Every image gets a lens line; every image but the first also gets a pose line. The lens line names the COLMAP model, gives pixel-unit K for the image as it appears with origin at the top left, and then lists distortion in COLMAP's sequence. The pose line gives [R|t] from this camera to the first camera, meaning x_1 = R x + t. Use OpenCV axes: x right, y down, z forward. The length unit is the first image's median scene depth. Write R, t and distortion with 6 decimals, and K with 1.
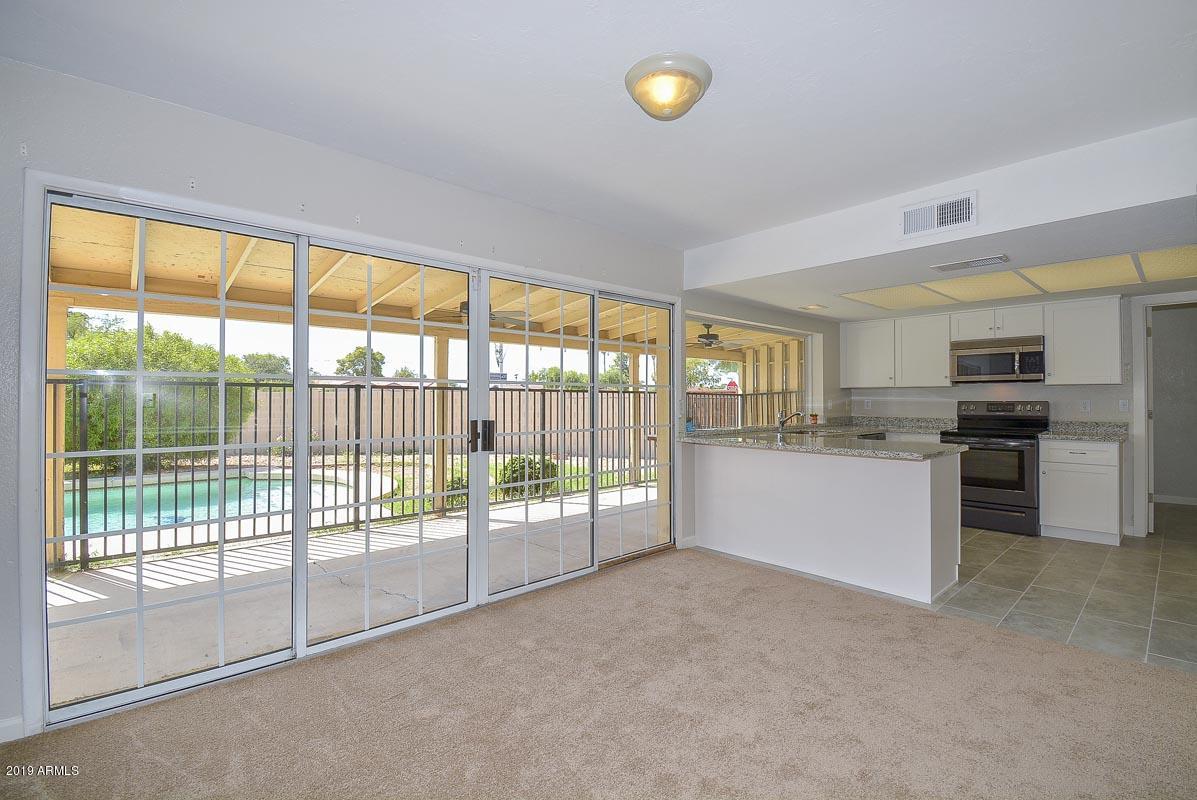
lens RADIAL K [[529.1, 0, 602.8], [0, 529.1, 391.0], [0, 0, 1]] dist [-0.009583, -0.007089]
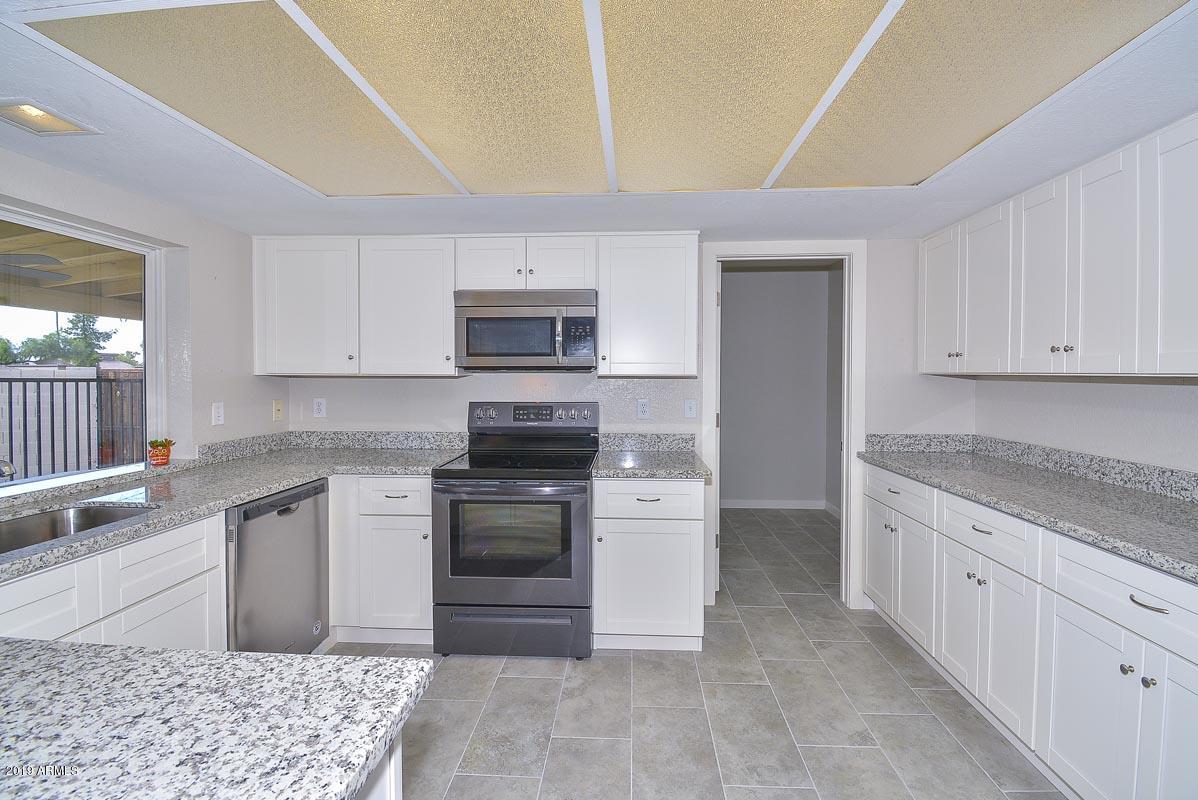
lens RADIAL K [[546.1, 0, 602.2], [0, 546.1, 383.4], [0, 0, 1]] dist [-0.004854, -0.002912]
pose [[0.711005, -0.006888, 0.703153, 0.383959], [-0.011816, 0.999694, 0.021741, -0.015039], [-0.703087, -0.023767, 0.710706, 0.513278]]
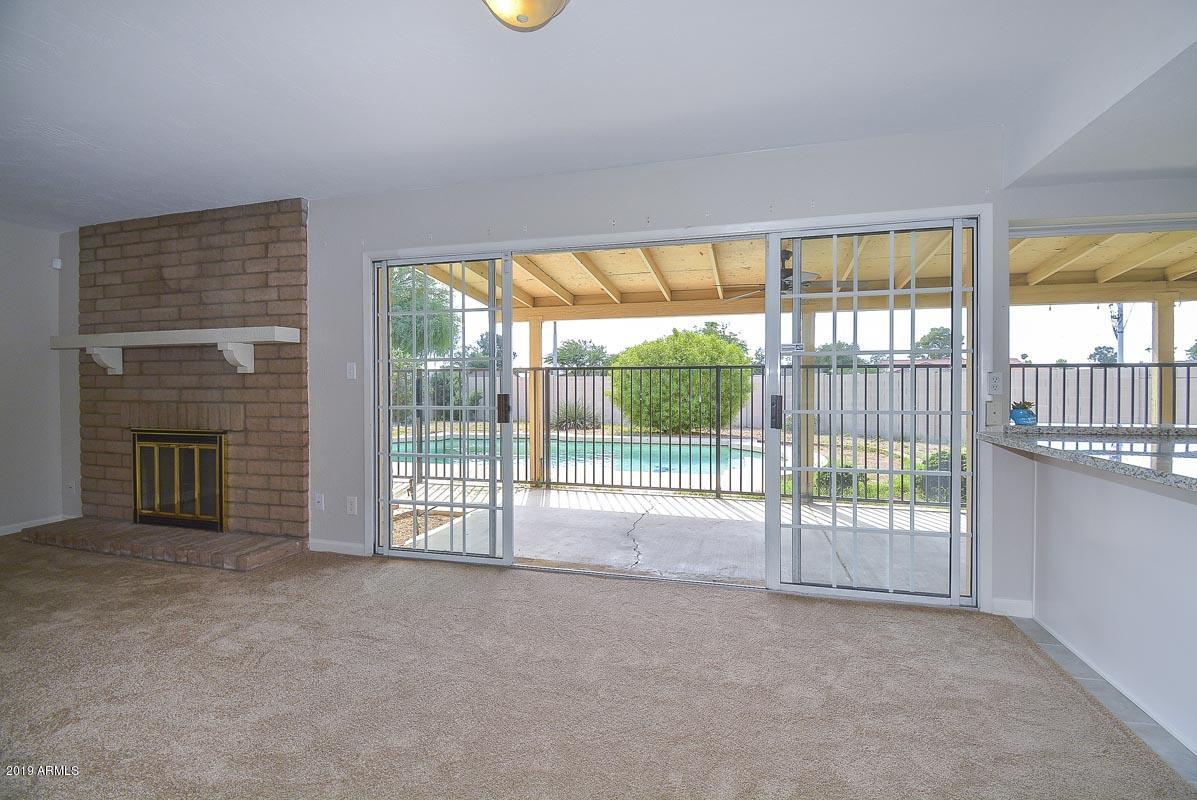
lens RADIAL K [[529.1, 0, 615.1], [0, 529.1, 385.5], [0, 0, 1]] dist [-0.009583, -0.007089]
pose [[0.545914, 0.004416, -0.837830, 0.328222], [0.012561, 0.999831, 0.013454, 0.014820], [0.837747, -0.017869, 0.545766, 0.239469]]
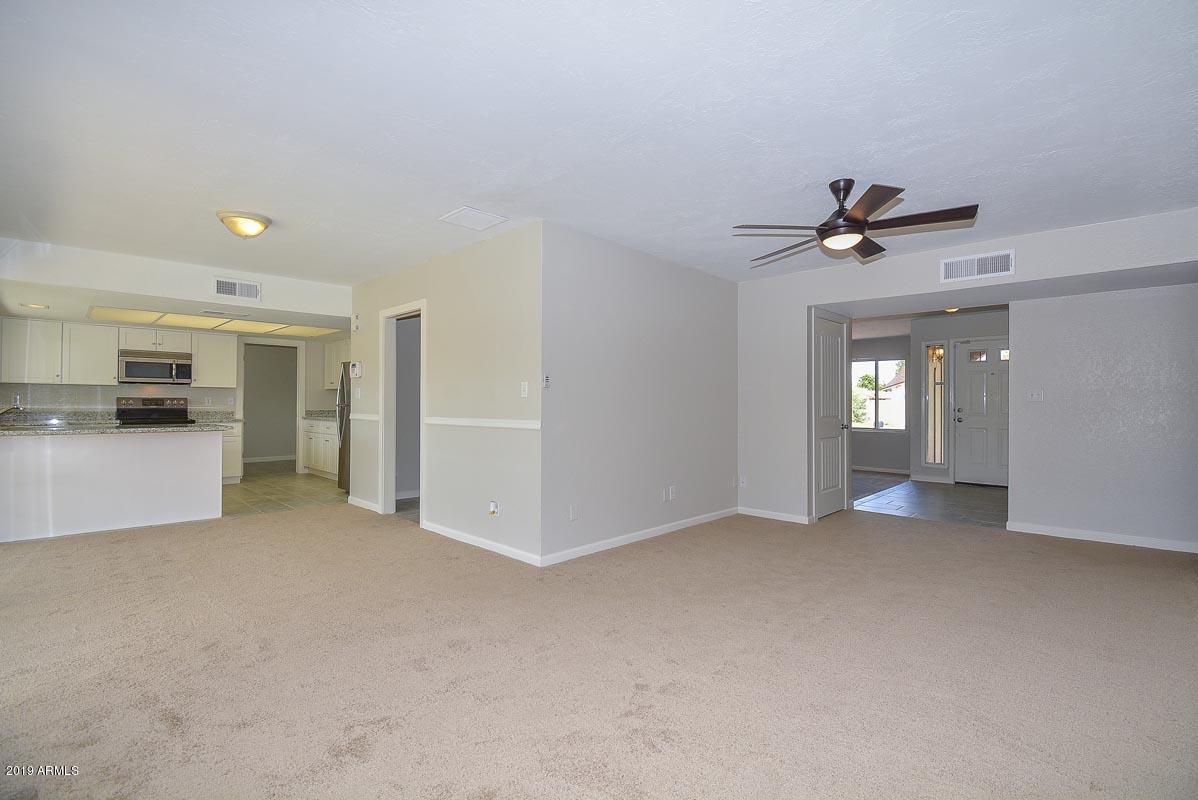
lens RADIAL K [[546.1, 0, 599.4], [0, 546.1, 397.1], [0, 0, 1]] dist [-0.004854, -0.002912]
pose [[-0.055083, 0.010878, 0.998423, -0.680984], [-0.021163, 0.999703, -0.012059, 0.010076], [-0.998257, -0.021794, -0.054836, -0.060382]]
